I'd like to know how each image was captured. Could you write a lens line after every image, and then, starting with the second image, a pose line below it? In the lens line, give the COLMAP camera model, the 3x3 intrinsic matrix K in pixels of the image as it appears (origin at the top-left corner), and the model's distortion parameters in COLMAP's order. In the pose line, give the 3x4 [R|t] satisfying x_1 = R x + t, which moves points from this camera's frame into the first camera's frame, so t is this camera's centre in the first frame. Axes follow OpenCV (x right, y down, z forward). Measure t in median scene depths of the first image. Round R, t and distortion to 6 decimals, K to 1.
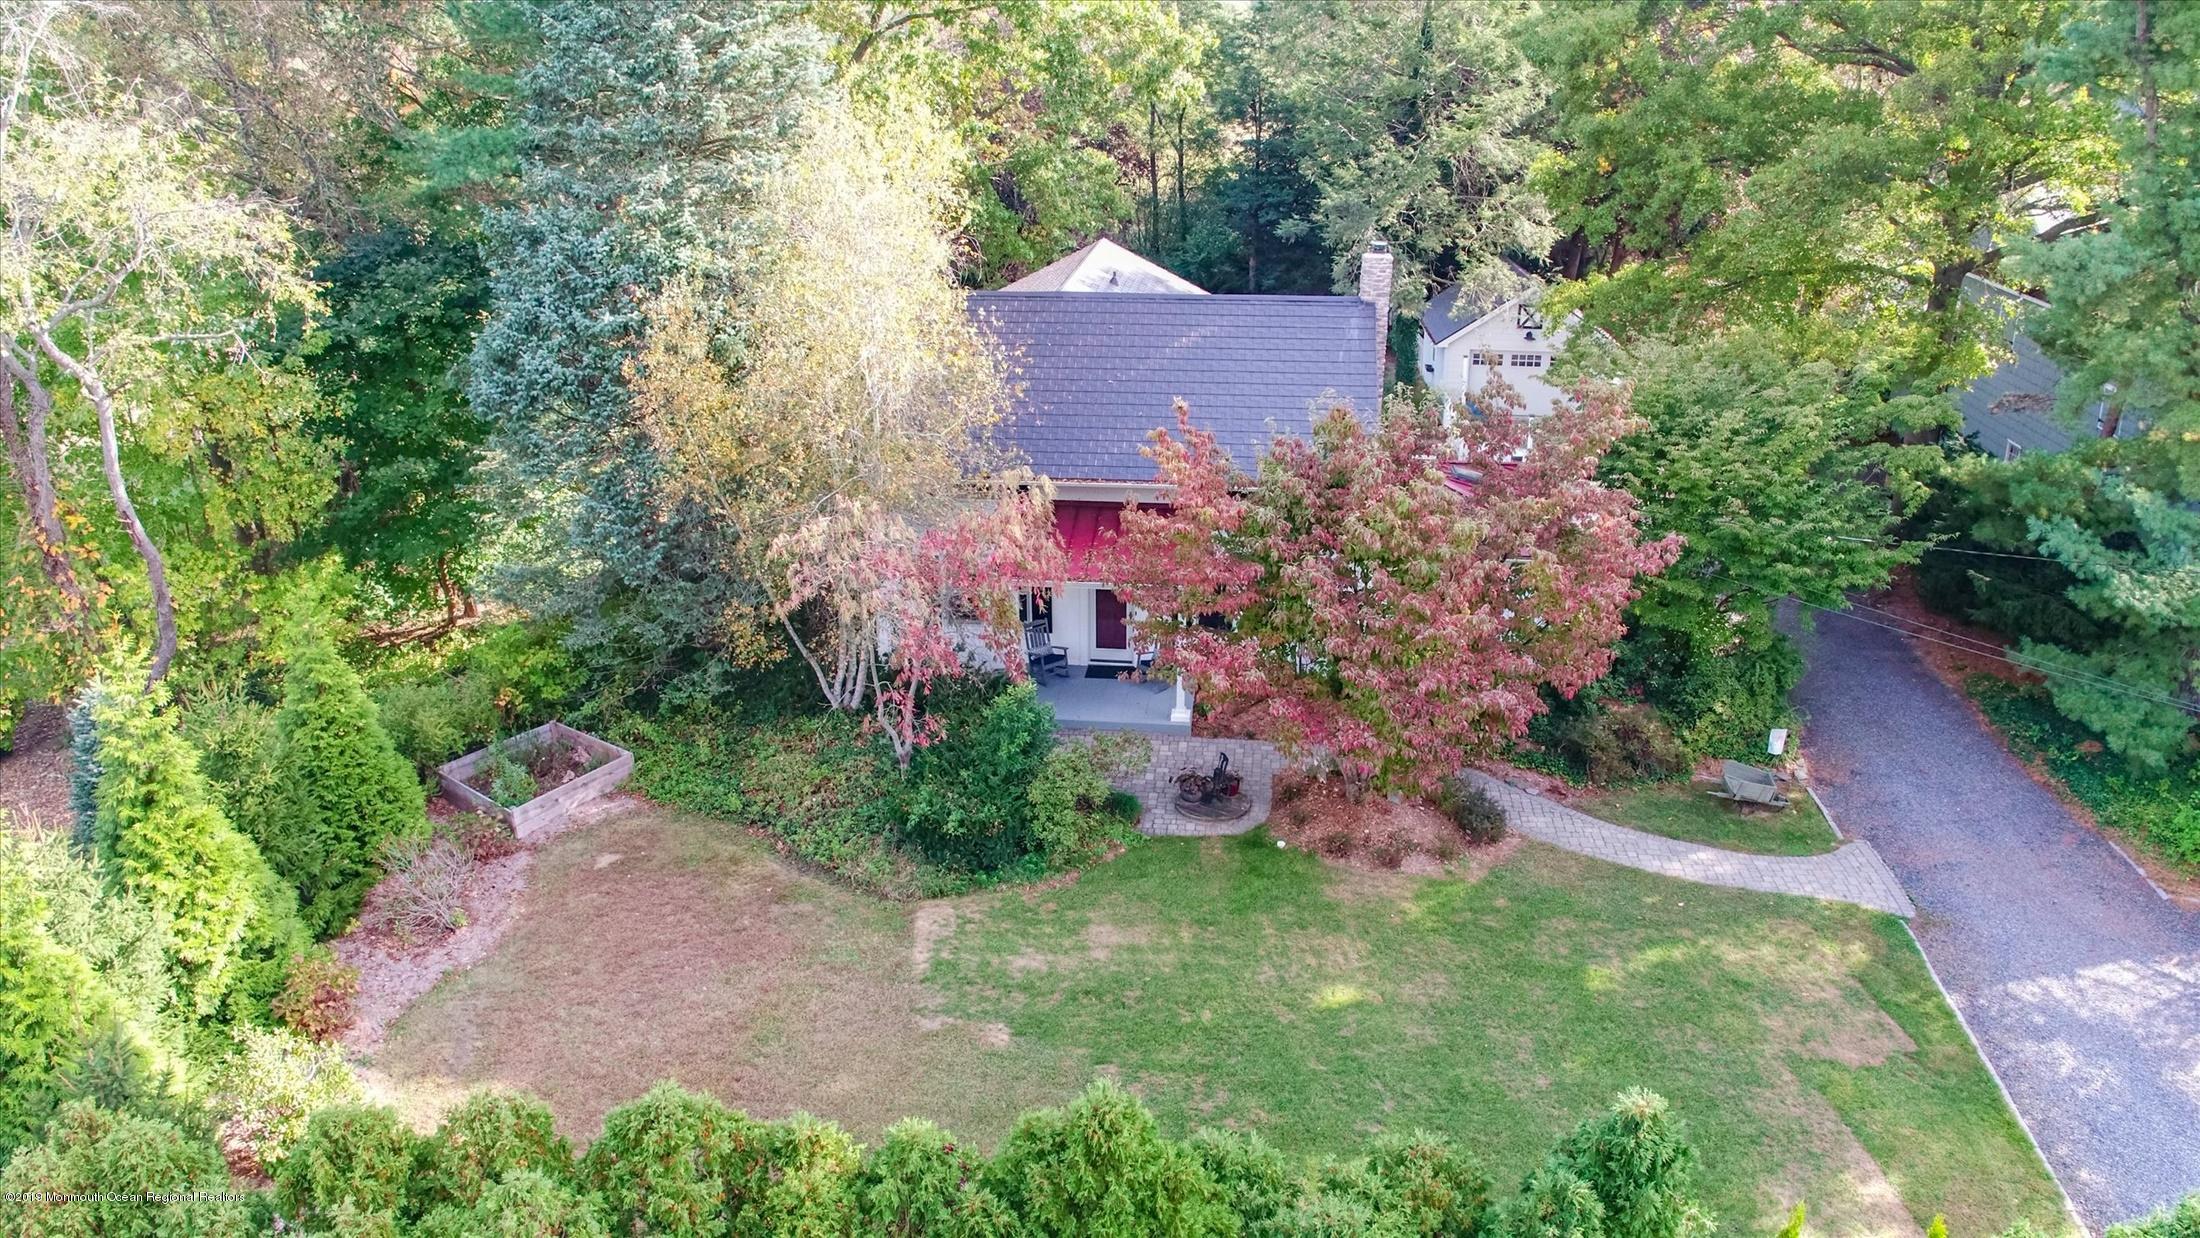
lens RADIAL K [[1558.2, 0, 1112.1], [0, 1558.2, 630.4], [0, 0, 1]] dist [-0.124658, 0.018910]
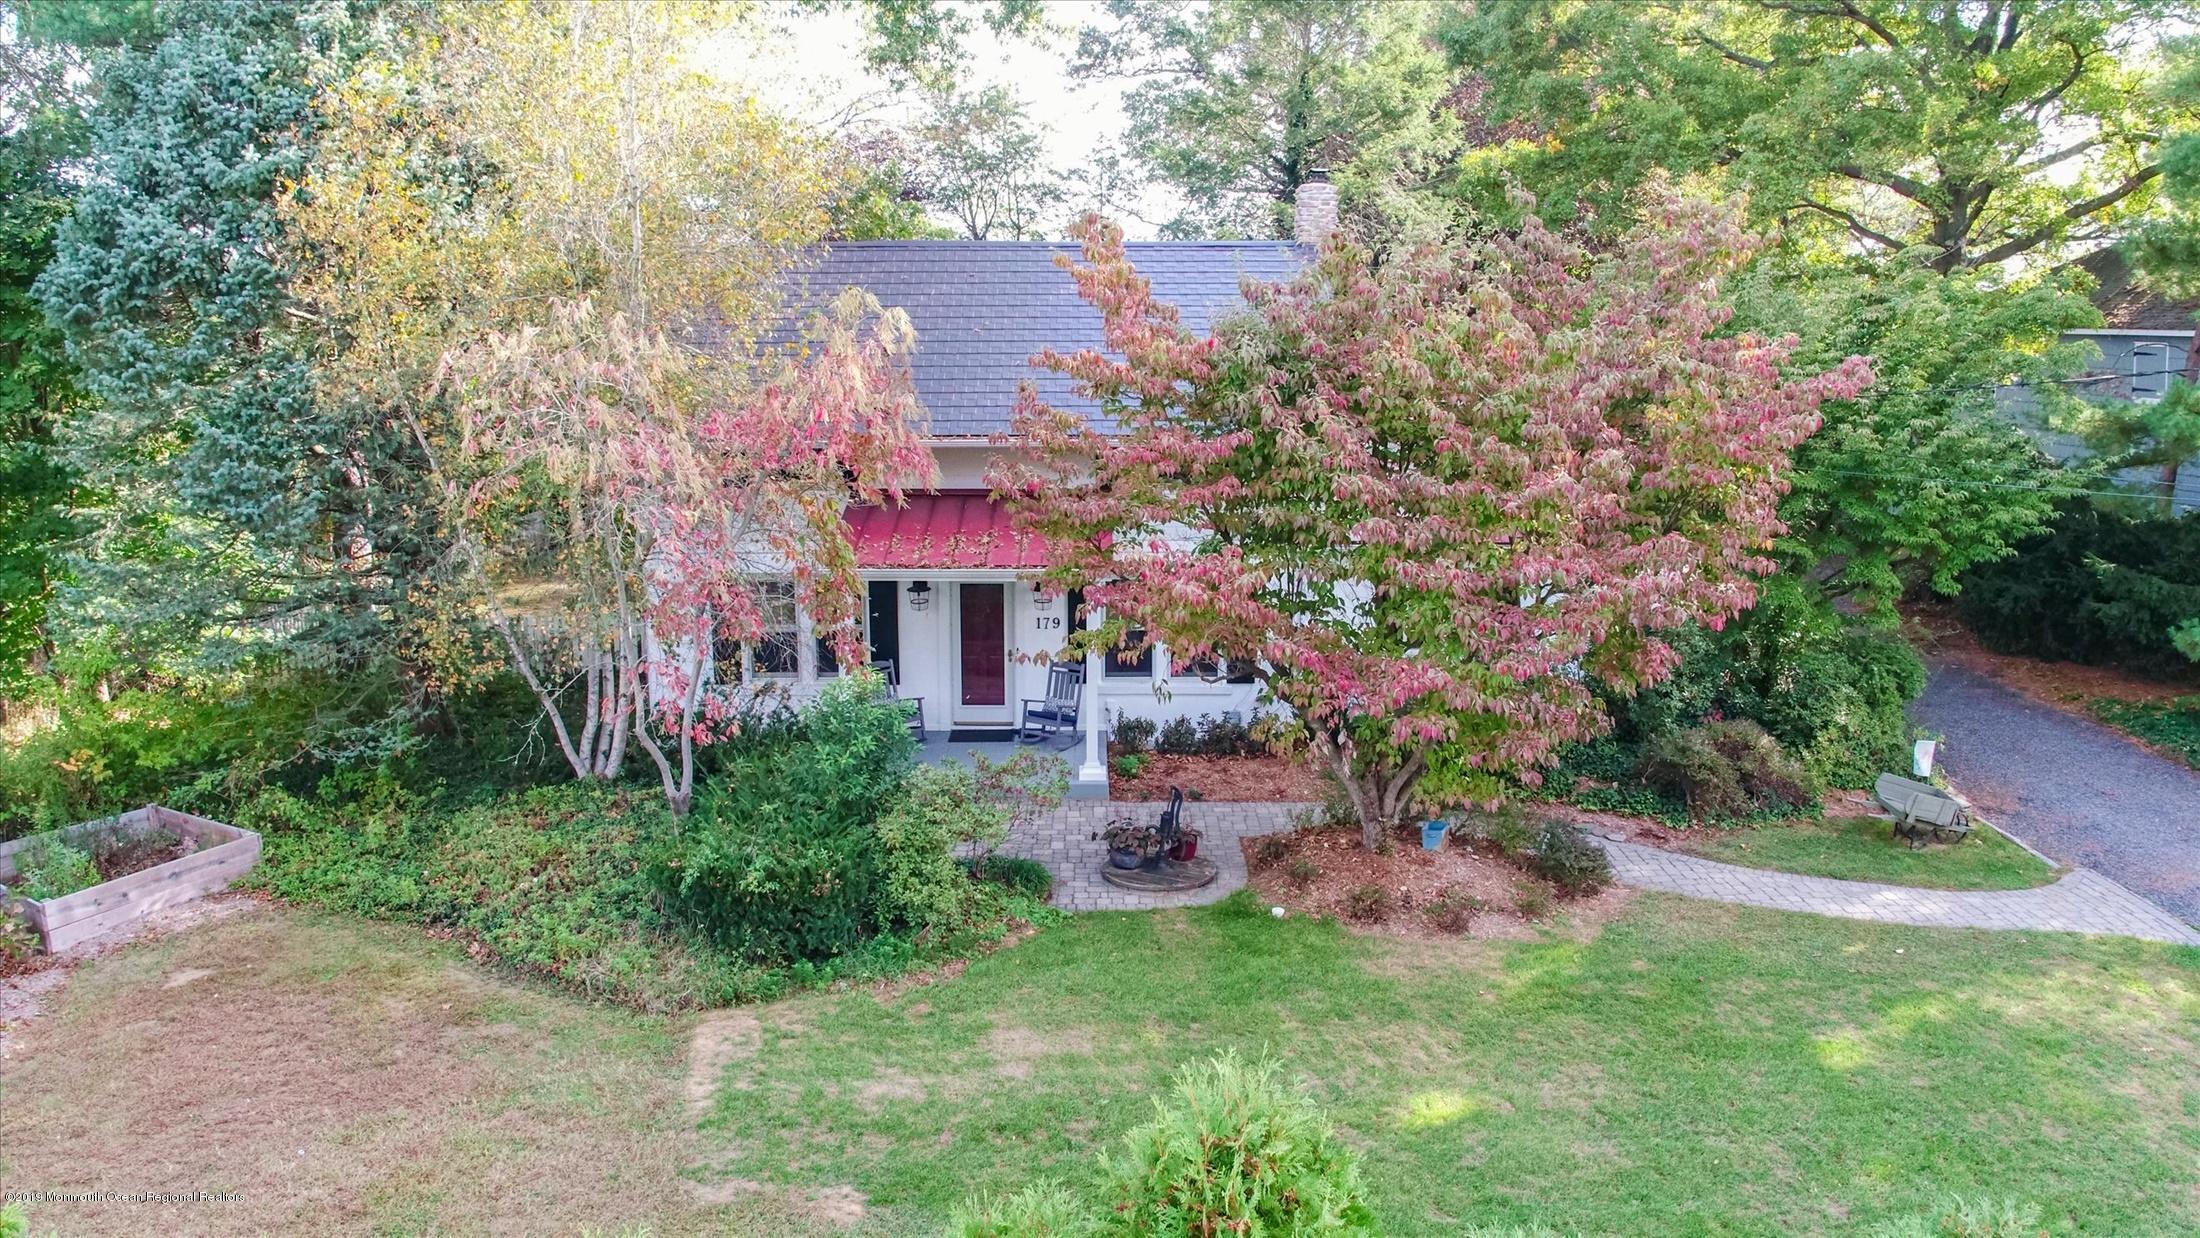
lens RADIAL K [[1558.2, 0, 1112.8], [0, 1558.2, 613.3], [0, 0, 1]] dist [-0.124658, 0.018910]
pose [[0.992366, -0.018216, 0.121979, -0.034460], [0.042357, 0.979212, -0.198367, 0.141135], [-0.115830, 0.202019, 0.972508, 0.361899]]
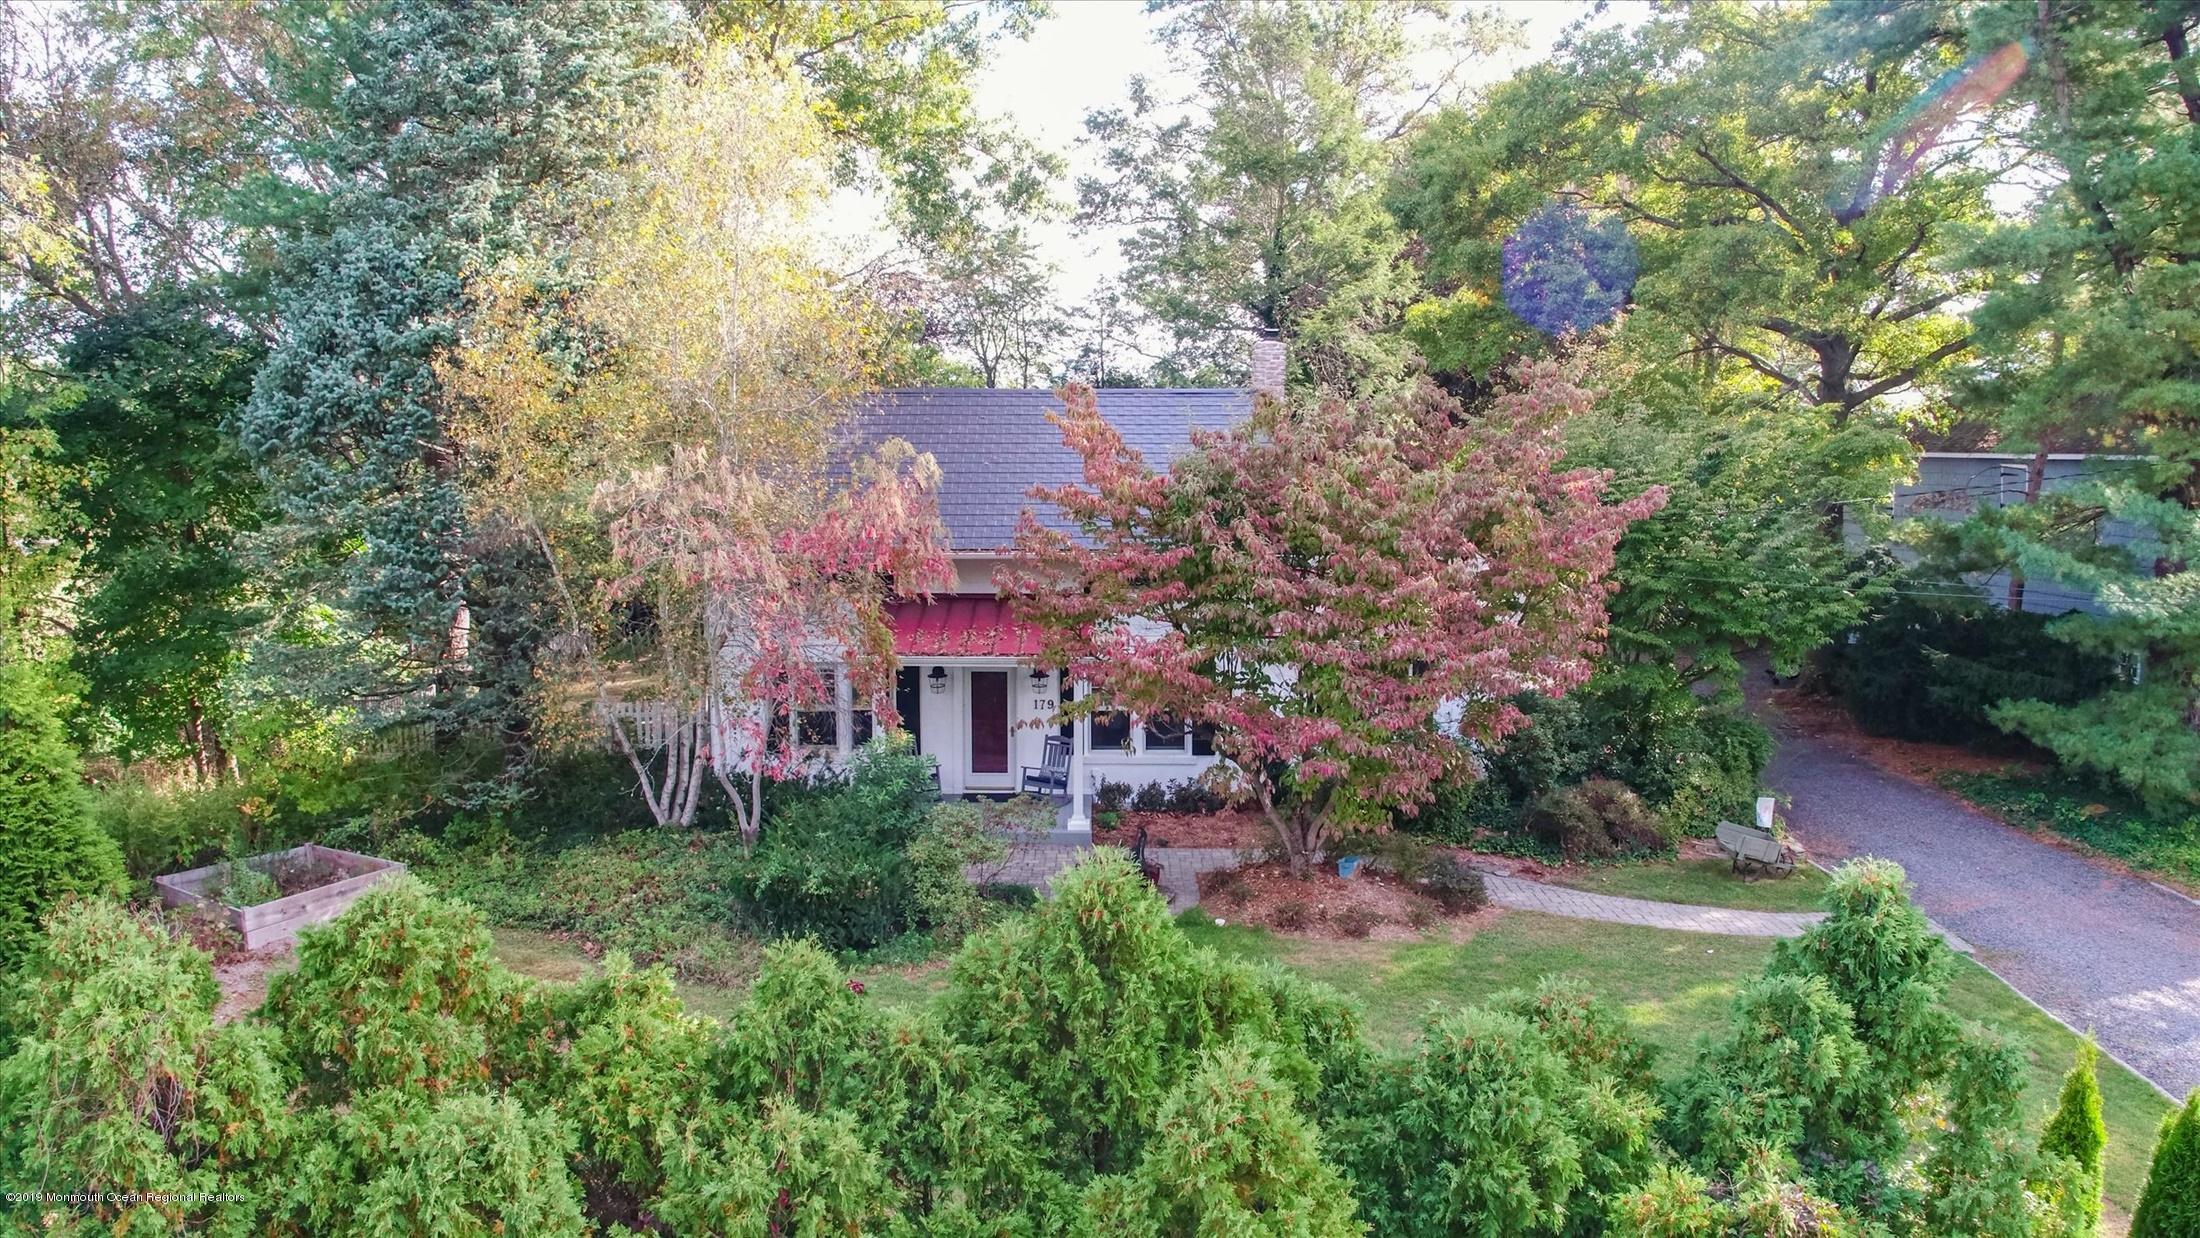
lens RADIAL K [[1558.2, 0, 1113.9], [0, 1558.2, 623.7], [0, 0, 1]] dist [-0.124658, 0.018910]
pose [[0.993026, -0.008239, 0.117607, -0.040611], [0.039329, 0.963561, -0.264580, 0.199884], [-0.111141, 0.267361, 0.957166, 0.187248]]
